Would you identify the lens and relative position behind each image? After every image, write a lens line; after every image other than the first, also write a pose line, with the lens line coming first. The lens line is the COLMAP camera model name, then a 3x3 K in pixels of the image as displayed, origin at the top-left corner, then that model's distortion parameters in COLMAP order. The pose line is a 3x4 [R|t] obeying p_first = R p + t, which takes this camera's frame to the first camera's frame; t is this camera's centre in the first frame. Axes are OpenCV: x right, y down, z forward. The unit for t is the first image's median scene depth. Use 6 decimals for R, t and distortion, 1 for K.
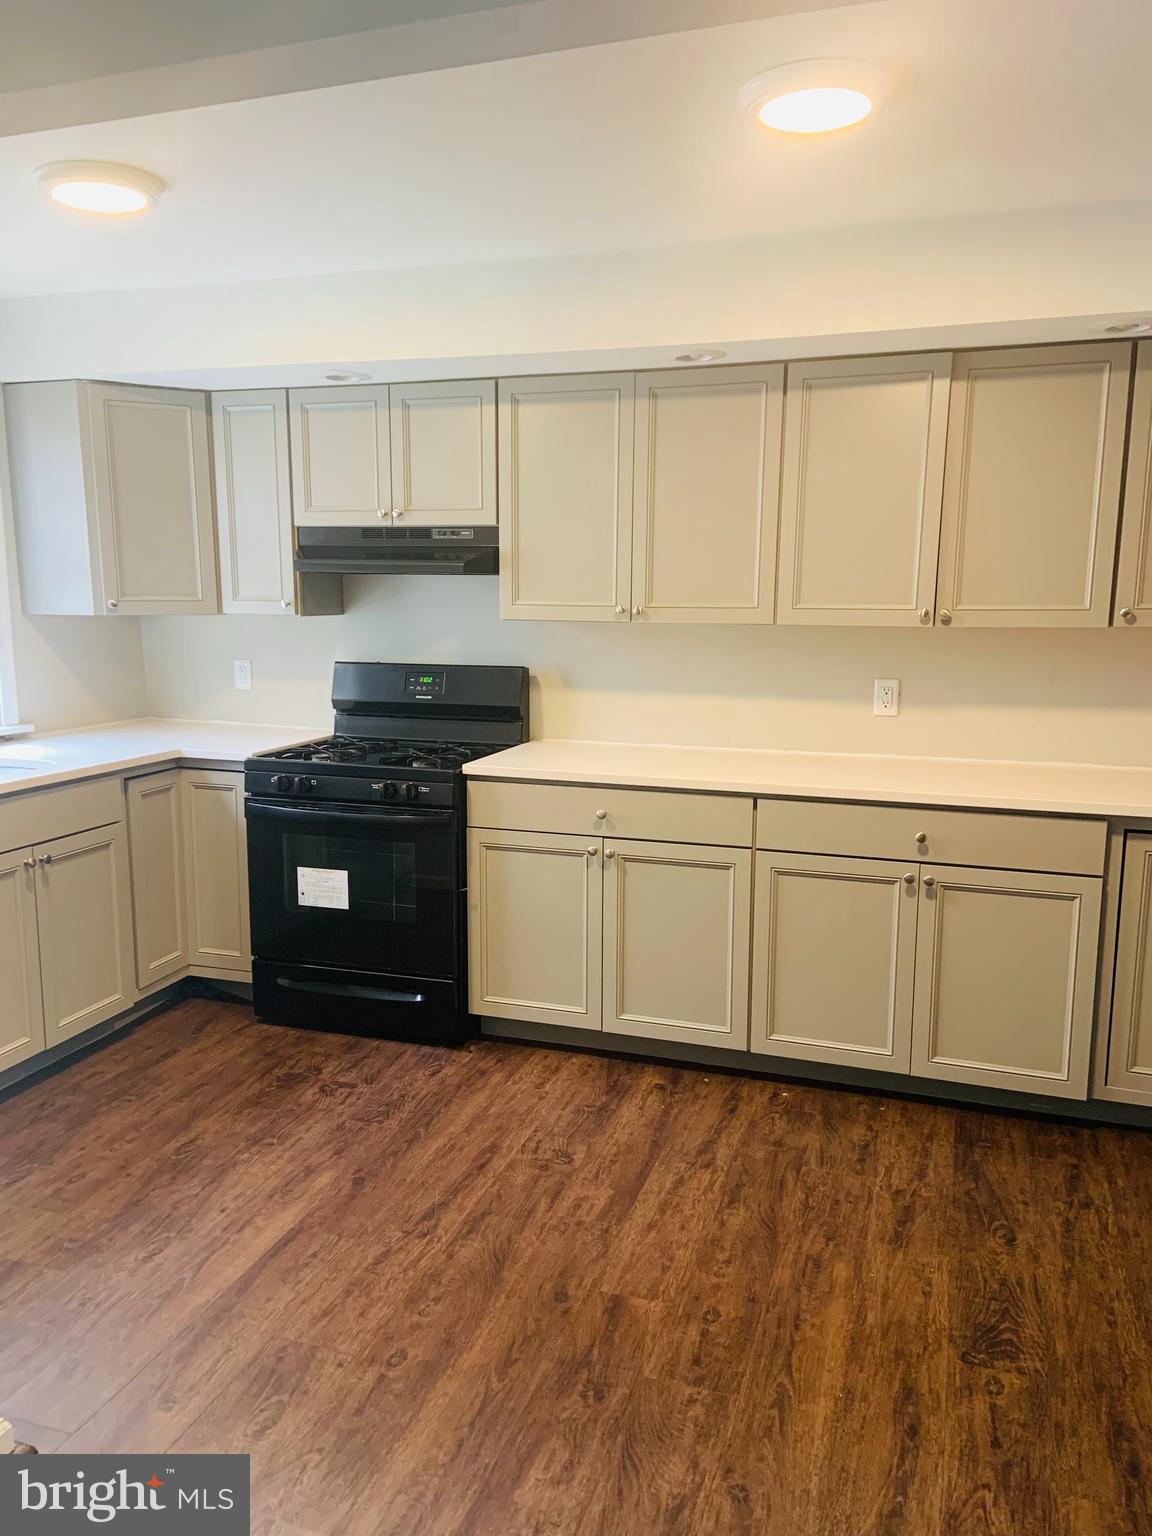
lens RADIAL K [[1155.9, 0, 560.7], [0, 1155.9, 768.7], [0, 0, 1]] dist [0.107955, -0.134593]
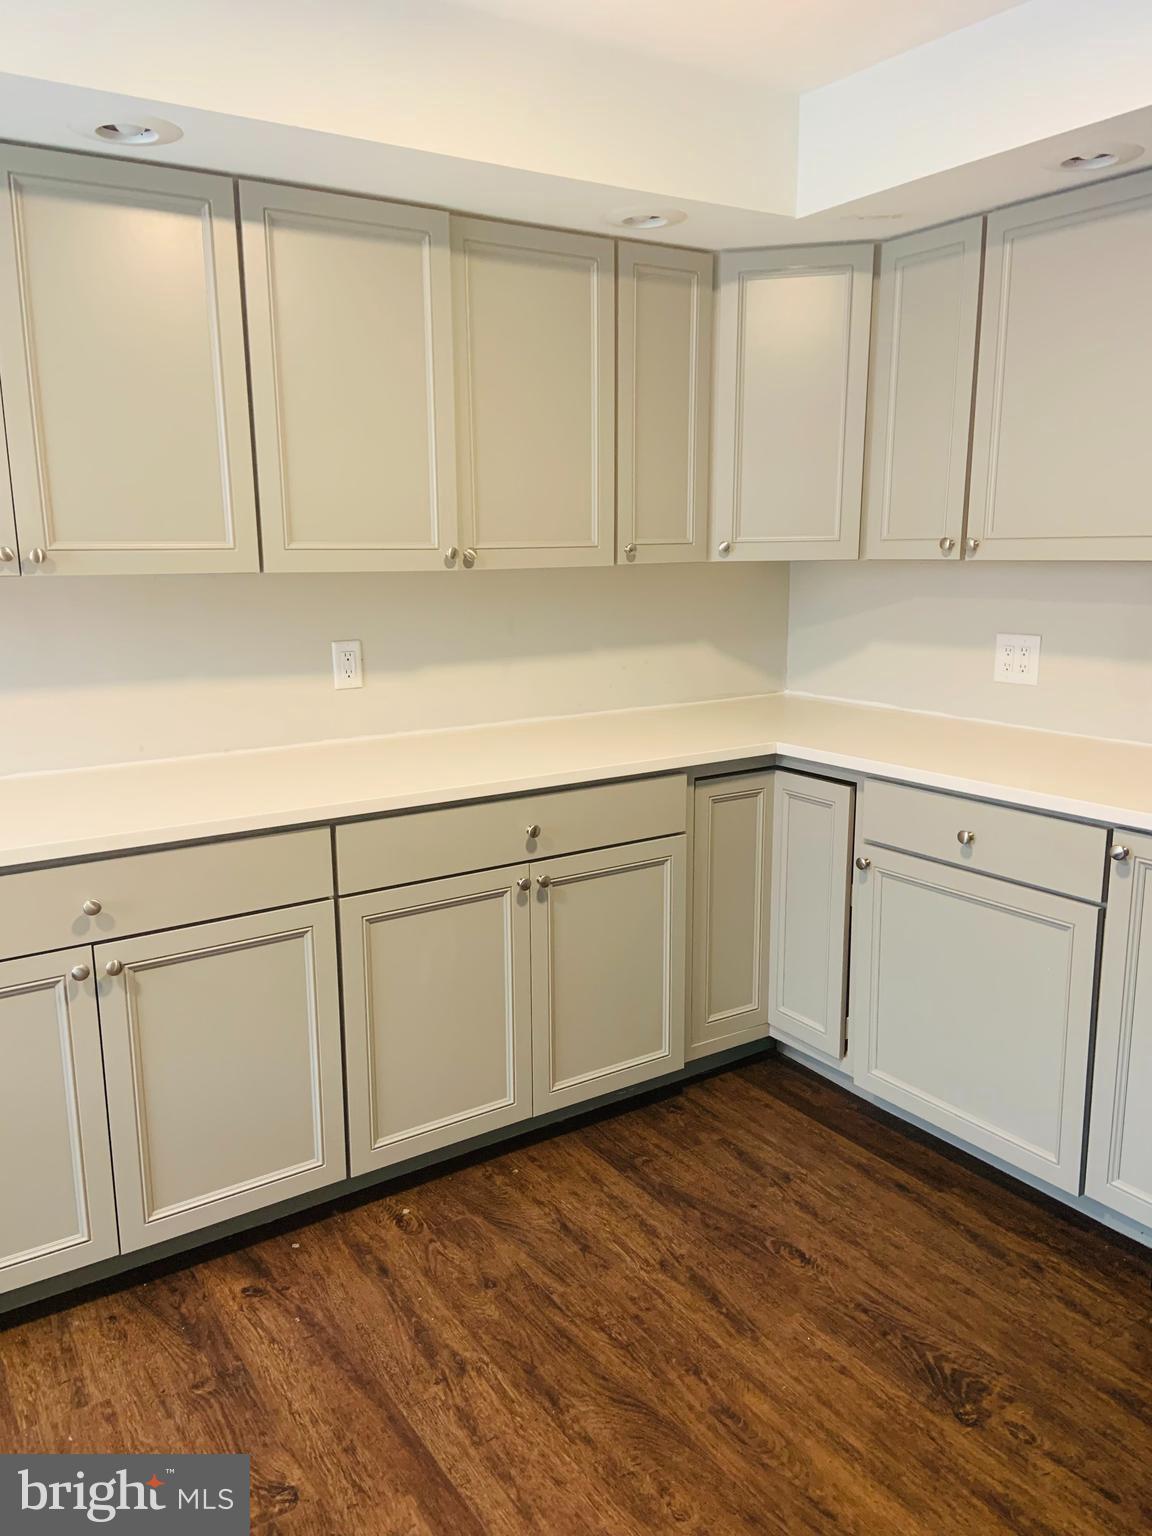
lens RADIAL K [[1155.9, 0, 570.9], [0, 1155.9, 772.5], [0, 0, 1]] dist [0.107955, -0.134593]
pose [[0.606061, -0.169053, 0.777246, -0.289685], [0.134002, 0.984888, 0.109727, -0.065123], [-0.784049, 0.037651, 0.619555, 0.476203]]
